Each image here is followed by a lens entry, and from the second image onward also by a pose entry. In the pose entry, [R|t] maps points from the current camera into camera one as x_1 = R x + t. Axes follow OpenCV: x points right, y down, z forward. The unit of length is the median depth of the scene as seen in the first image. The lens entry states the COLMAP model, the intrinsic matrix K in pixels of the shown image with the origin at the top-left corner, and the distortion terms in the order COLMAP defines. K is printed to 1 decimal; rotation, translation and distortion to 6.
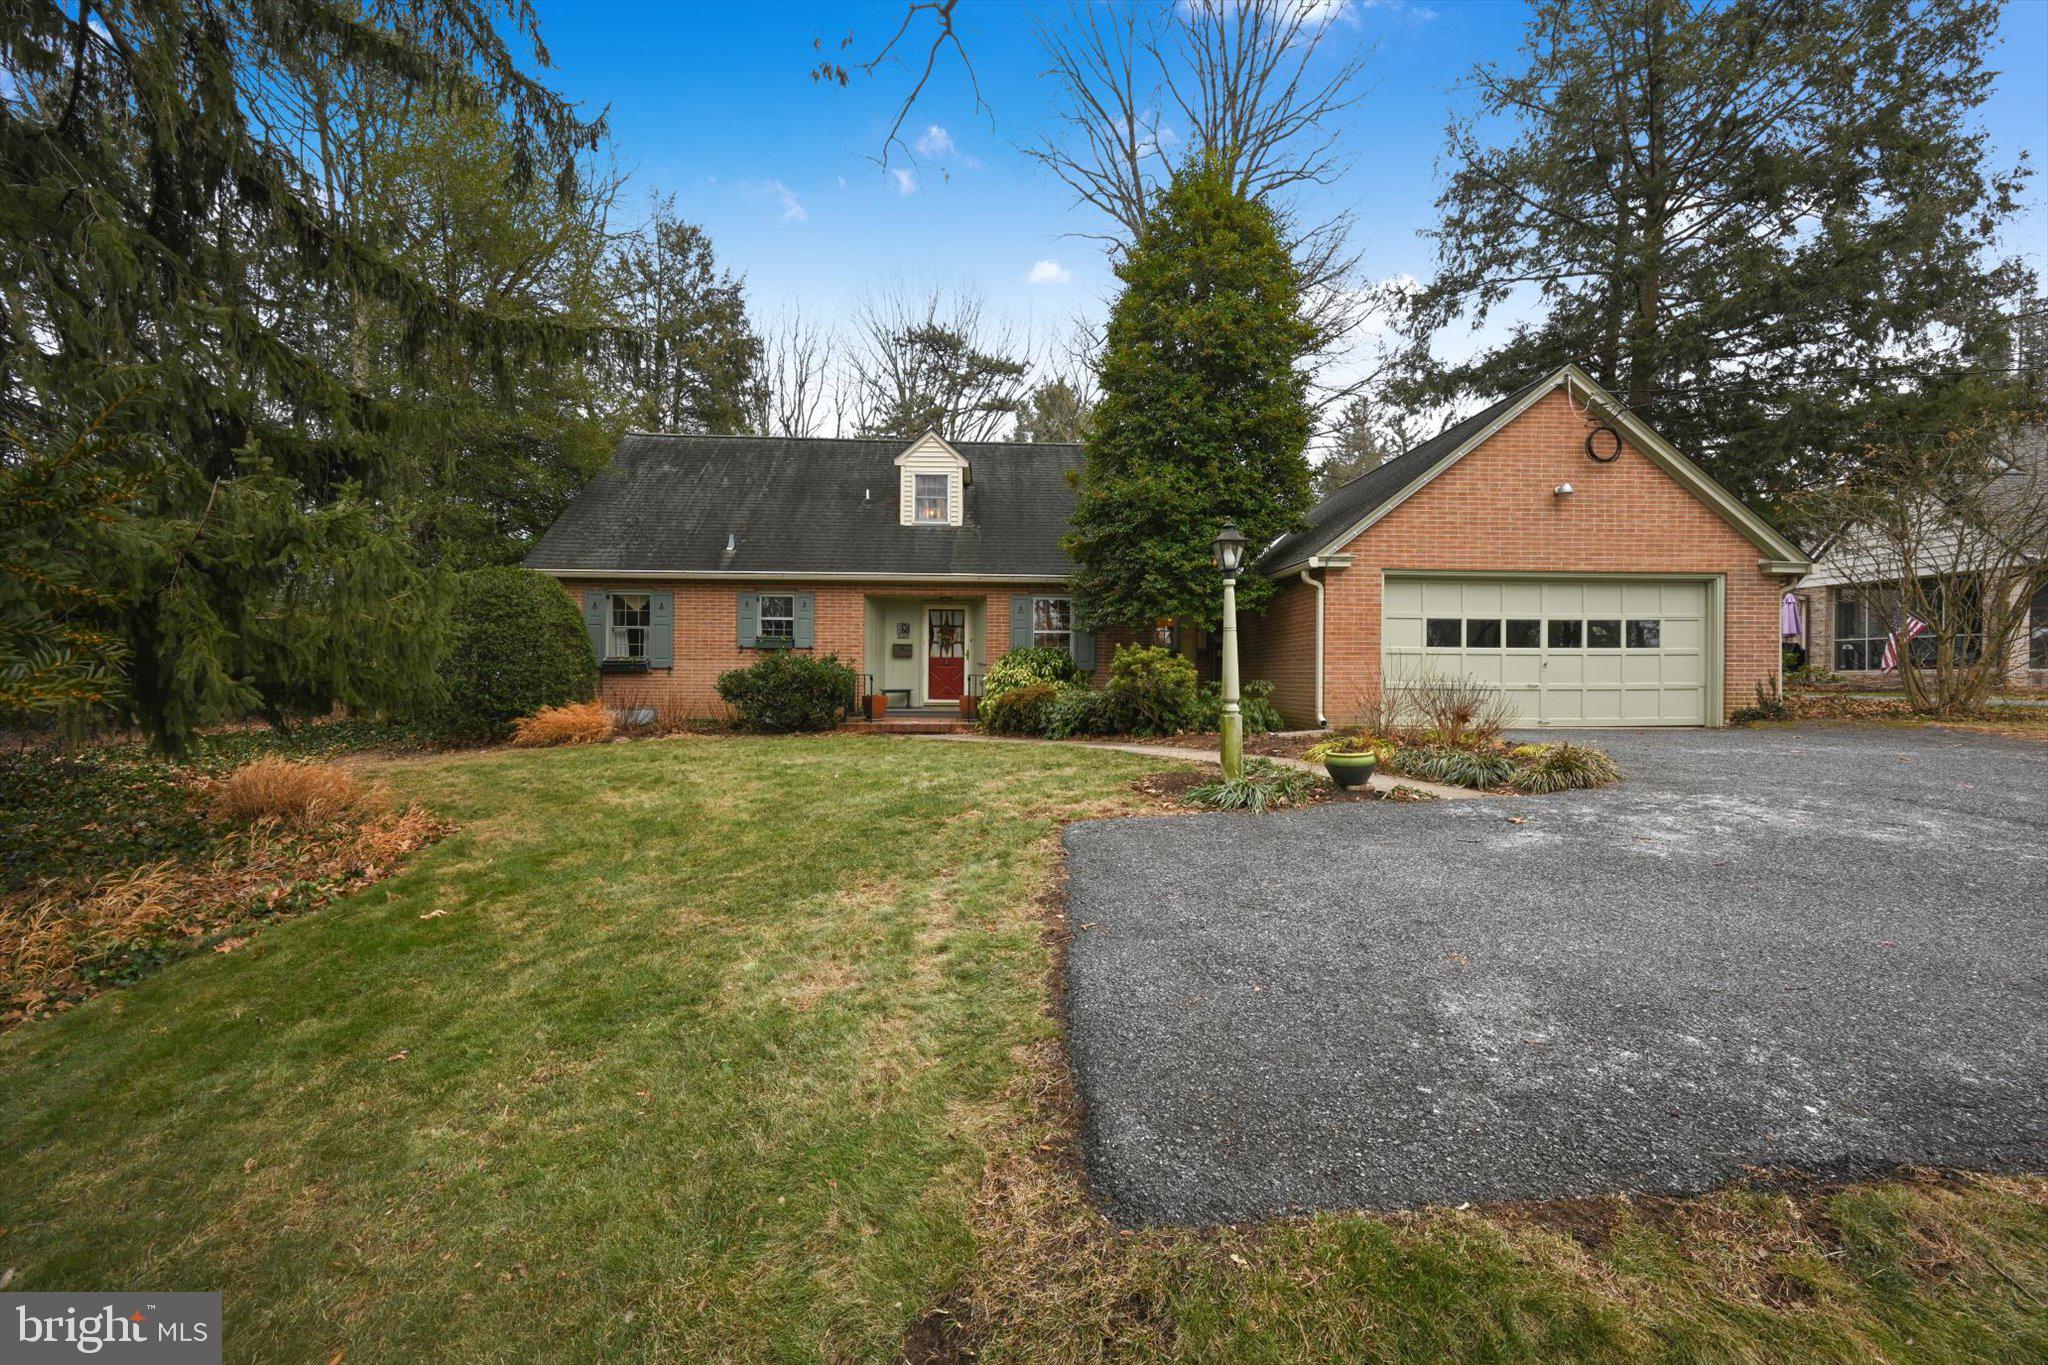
lens RADIAL K [[807.4, 0, 1023.8], [0, 807.4, 677.8], [0, 0, 1]] dist [0.001821, 0.000220]
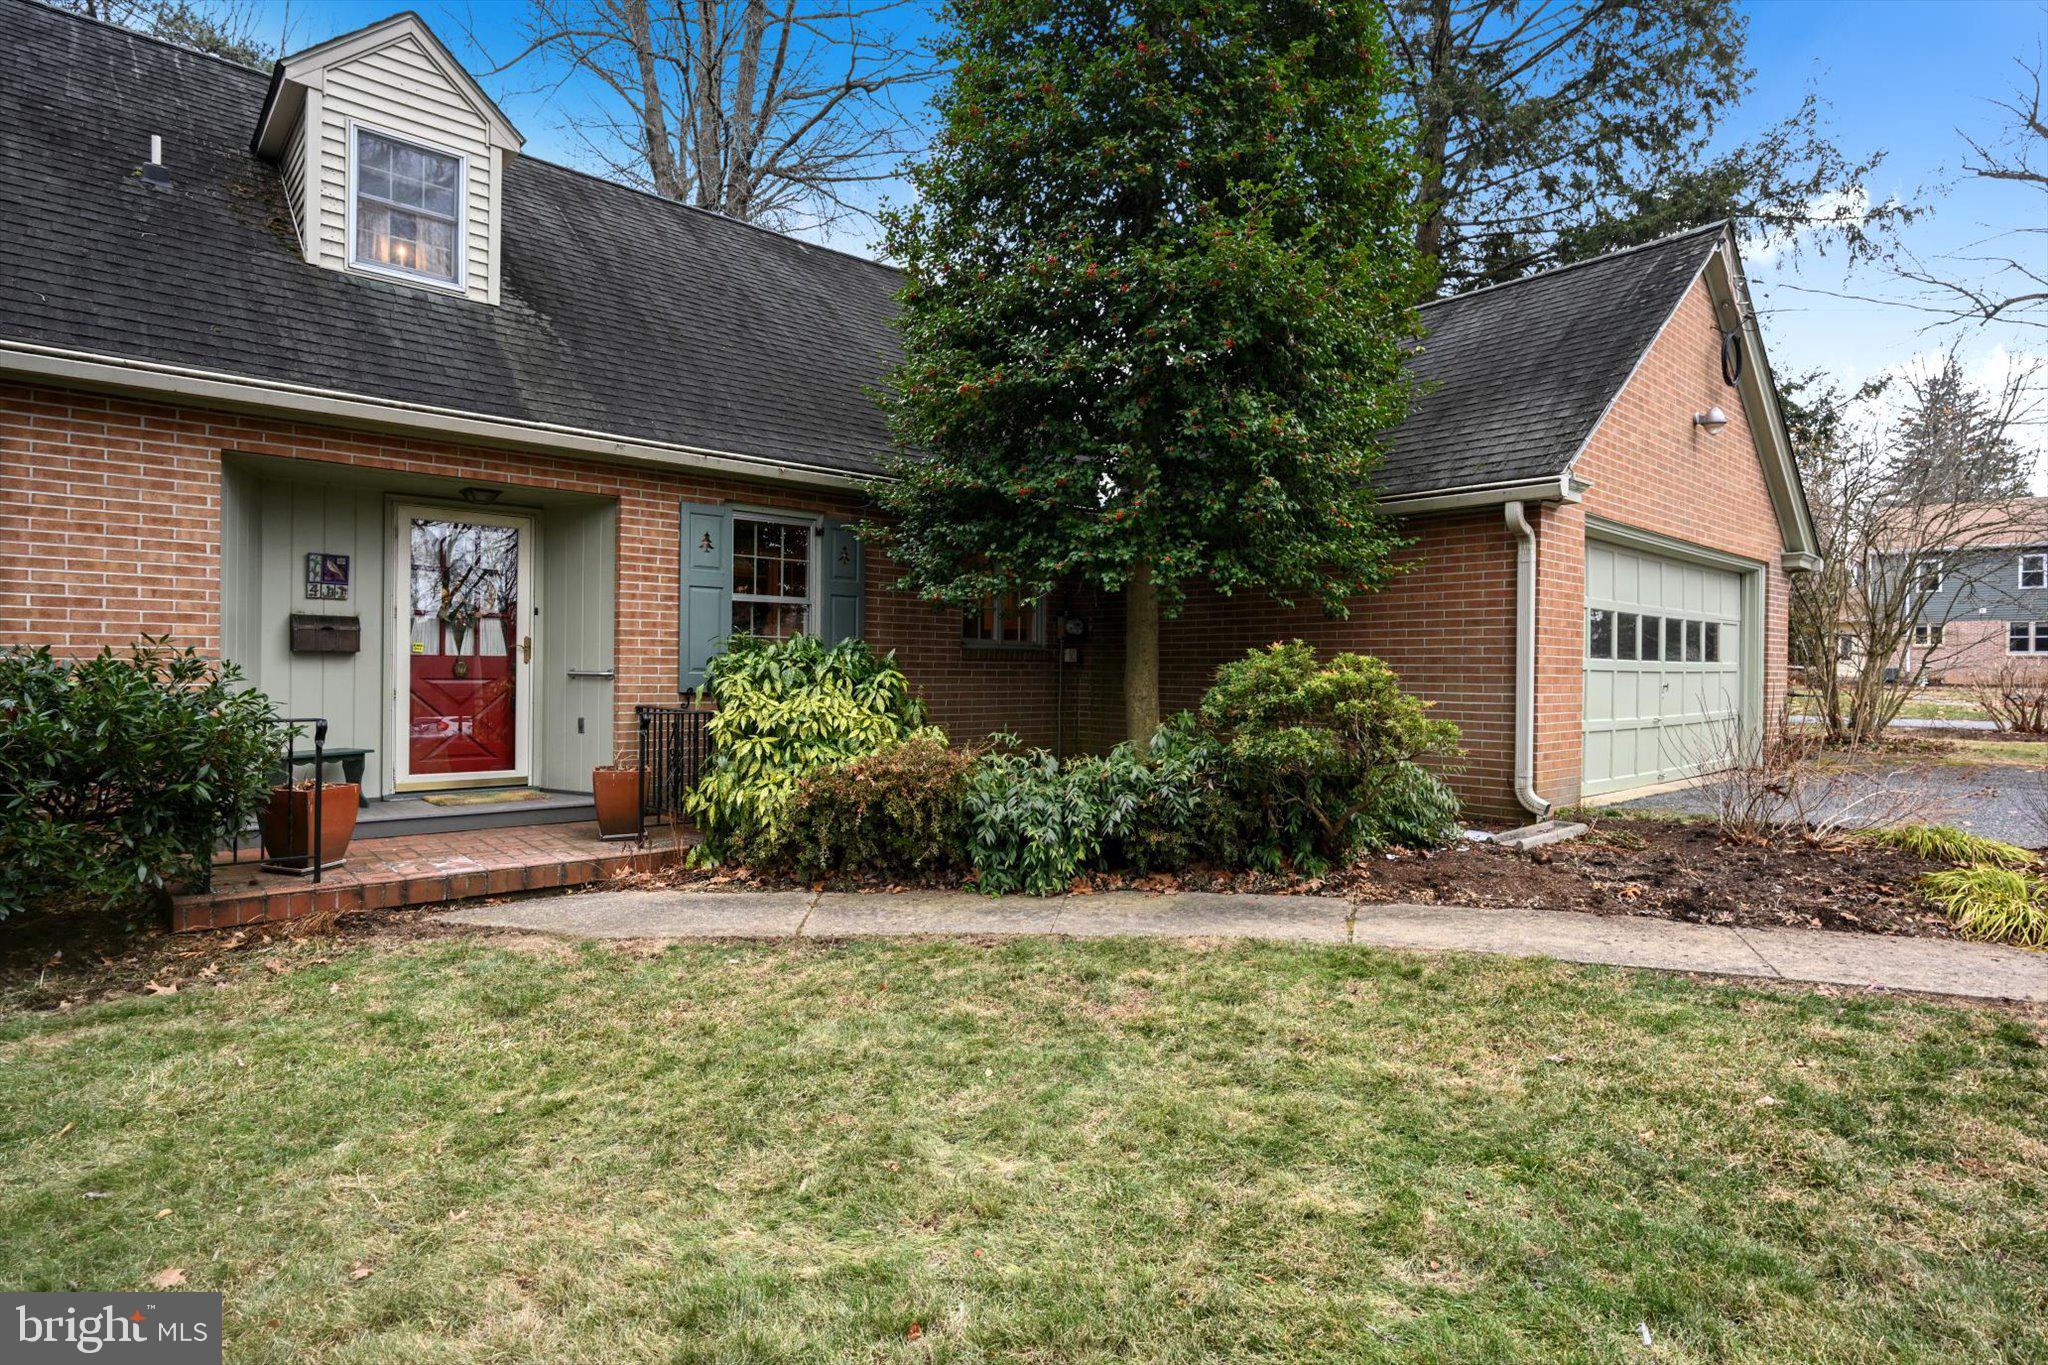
lens RADIAL K [[1065.8, 0, 1024.0], [0, 1065.8, 682.5], [0, 0, 1]] dist [-0.000094, -0.000460]
pose [[0.775098, -0.000194, 0.631841, -0.240006], [-0.004540, 0.999972, 0.005875, -0.020820], [-0.631824, -0.007422, 0.775076, 0.553058]]
